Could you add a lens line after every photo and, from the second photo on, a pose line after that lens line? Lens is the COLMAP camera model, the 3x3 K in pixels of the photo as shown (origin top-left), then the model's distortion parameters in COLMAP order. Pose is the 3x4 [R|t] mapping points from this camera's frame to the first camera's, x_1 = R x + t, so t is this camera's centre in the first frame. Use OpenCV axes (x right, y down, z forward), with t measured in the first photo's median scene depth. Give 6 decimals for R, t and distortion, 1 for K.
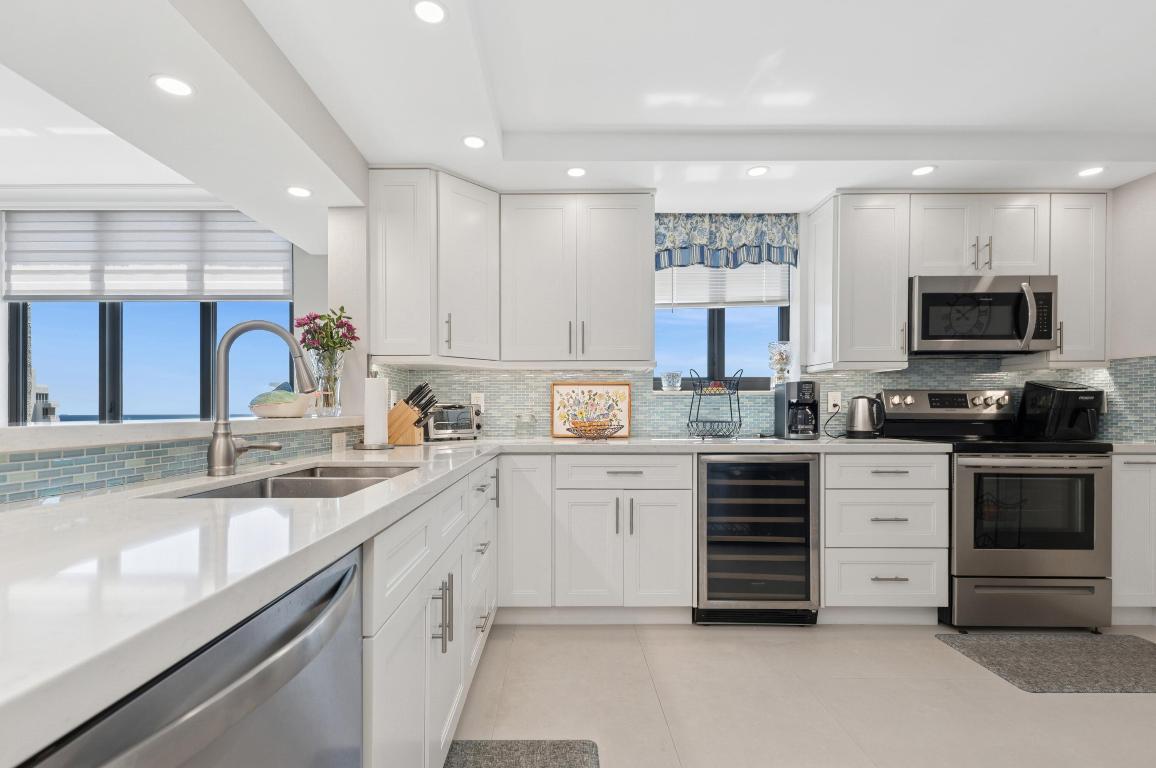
lens RADIAL K [[538.8, 0, 577.6], [0, 538.8, 419.7], [0, 0, 1]] dist [0.001195, -0.007350]
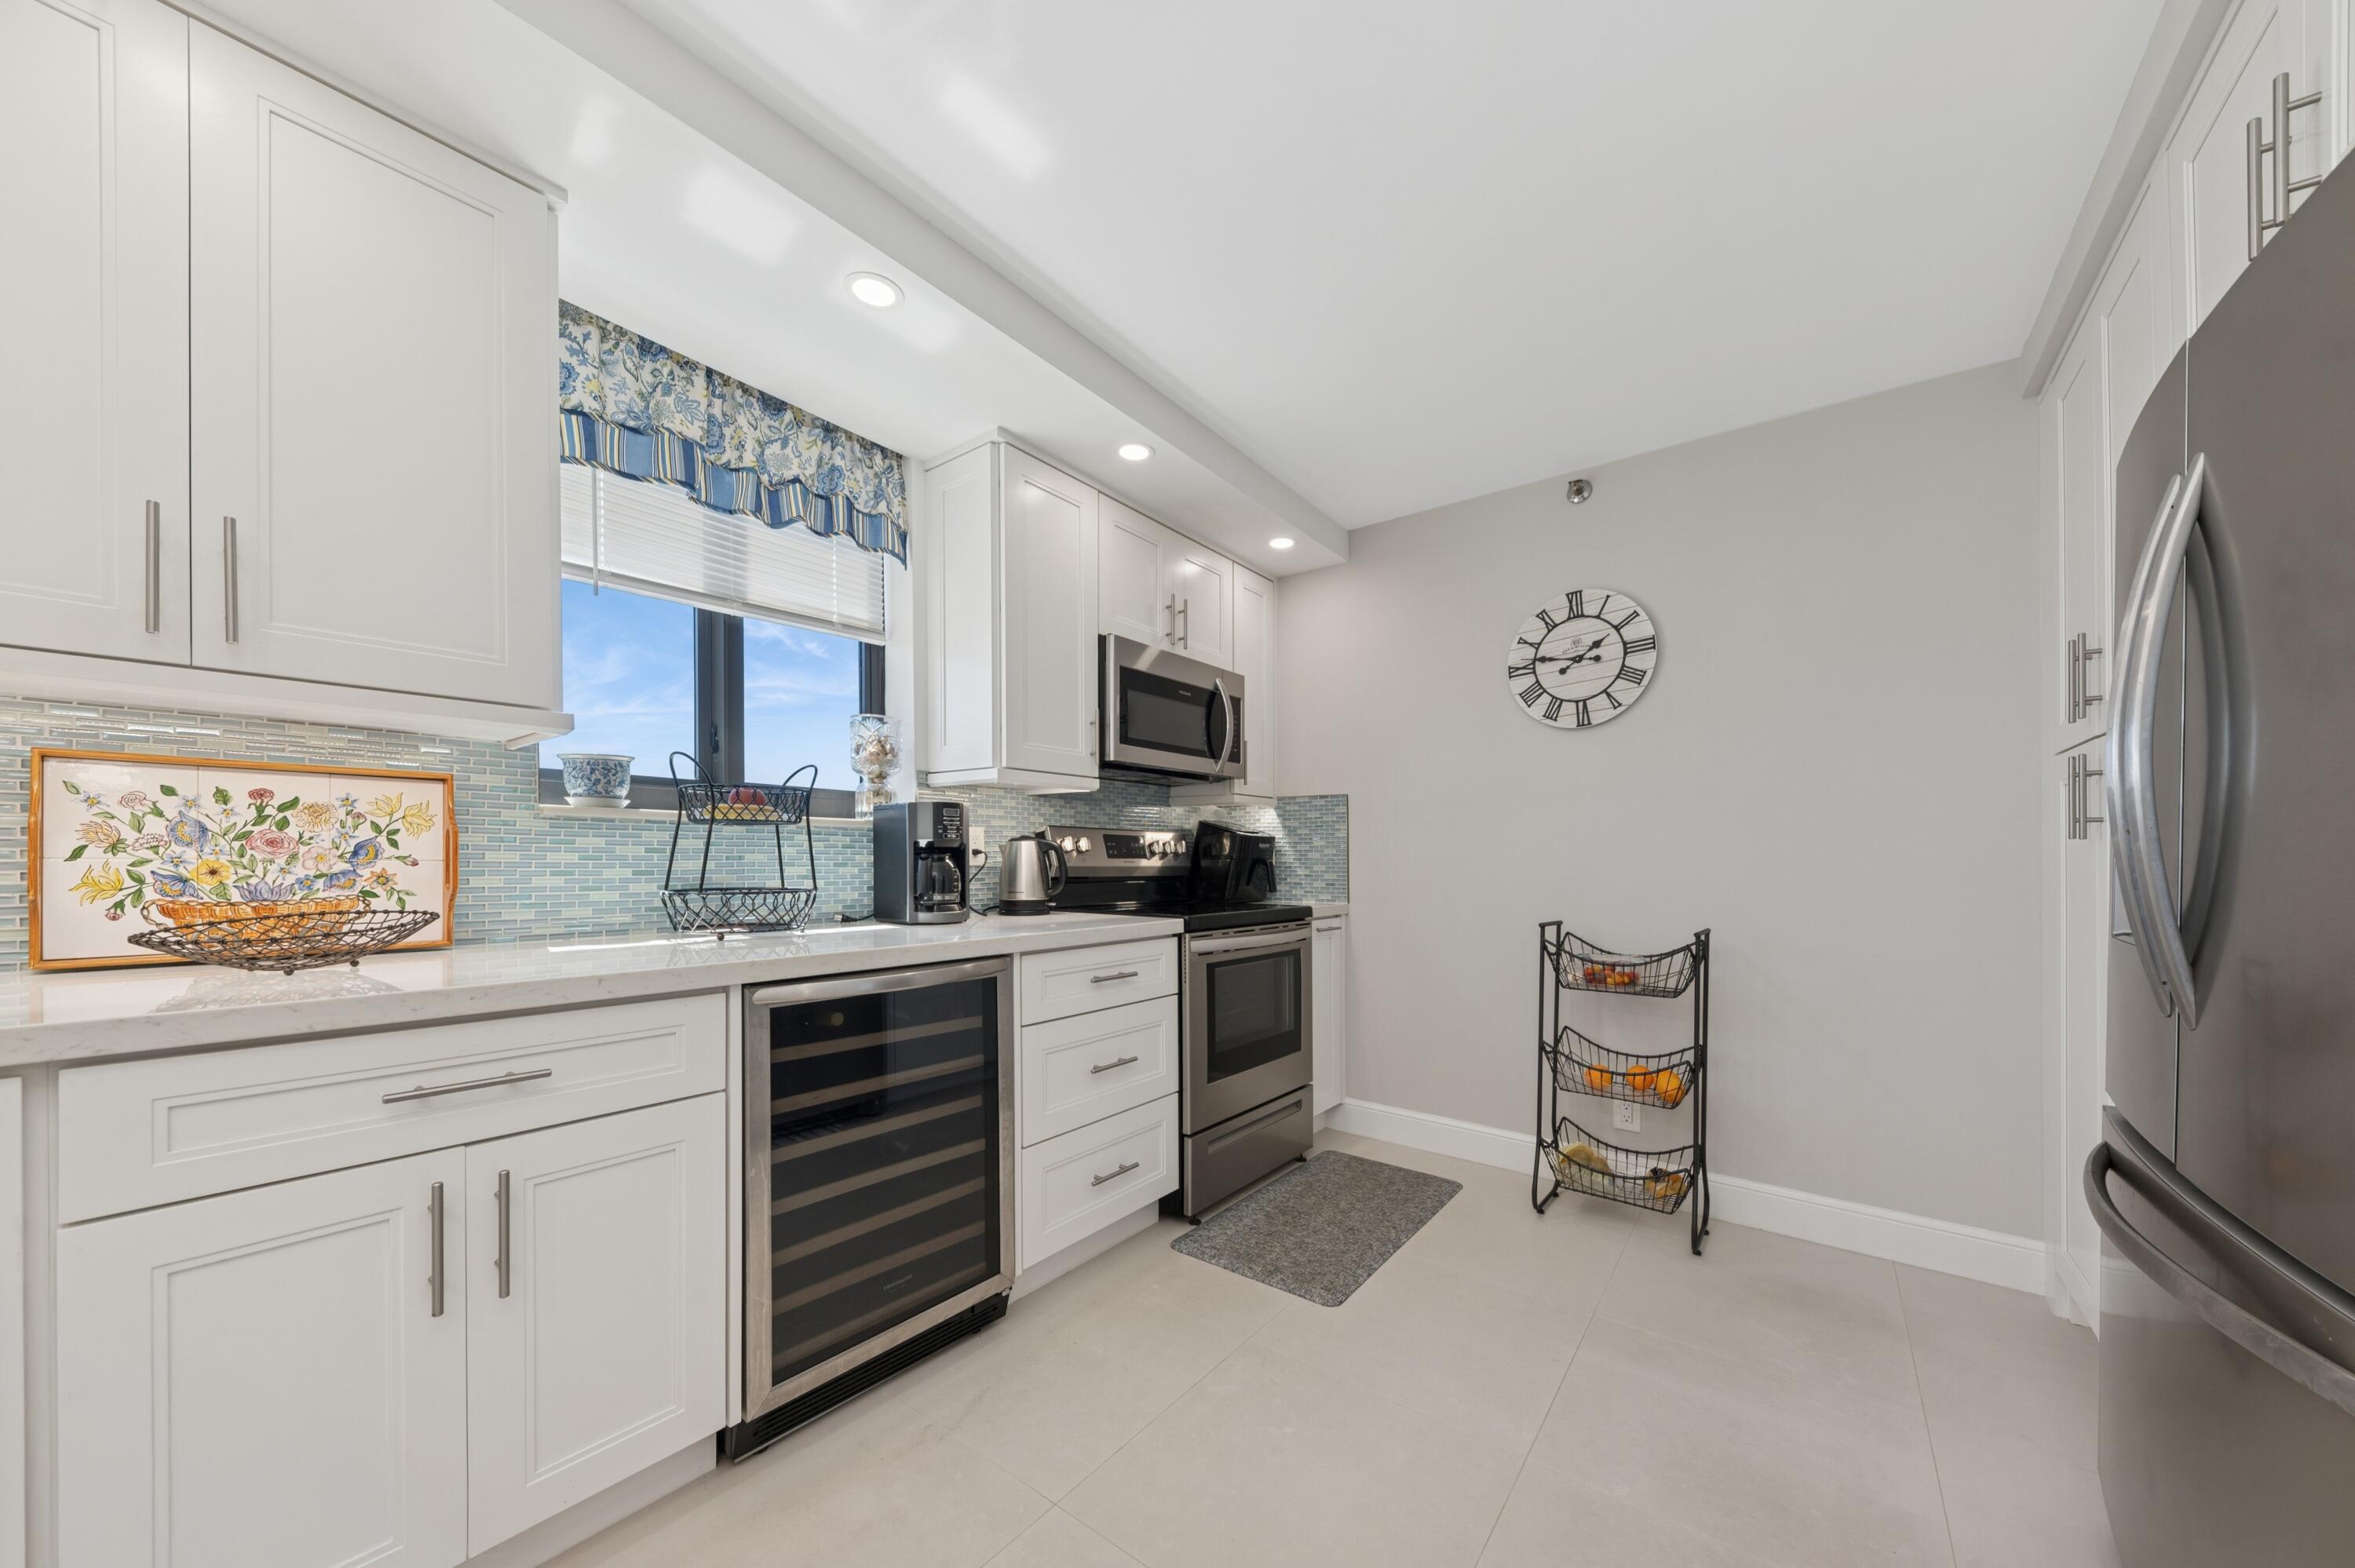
lens RADIAL K [[821.4, 0, 1192.9], [0, 821.4, 868.3], [0, 0, 1]] dist [0.013426, -0.000155]
pose [[0.606310, -0.005779, 0.795208, -0.029570], [0.005007, 0.999982, 0.003449, -0.013147], [-0.795213, 0.001890, 0.606327, 0.360586]]
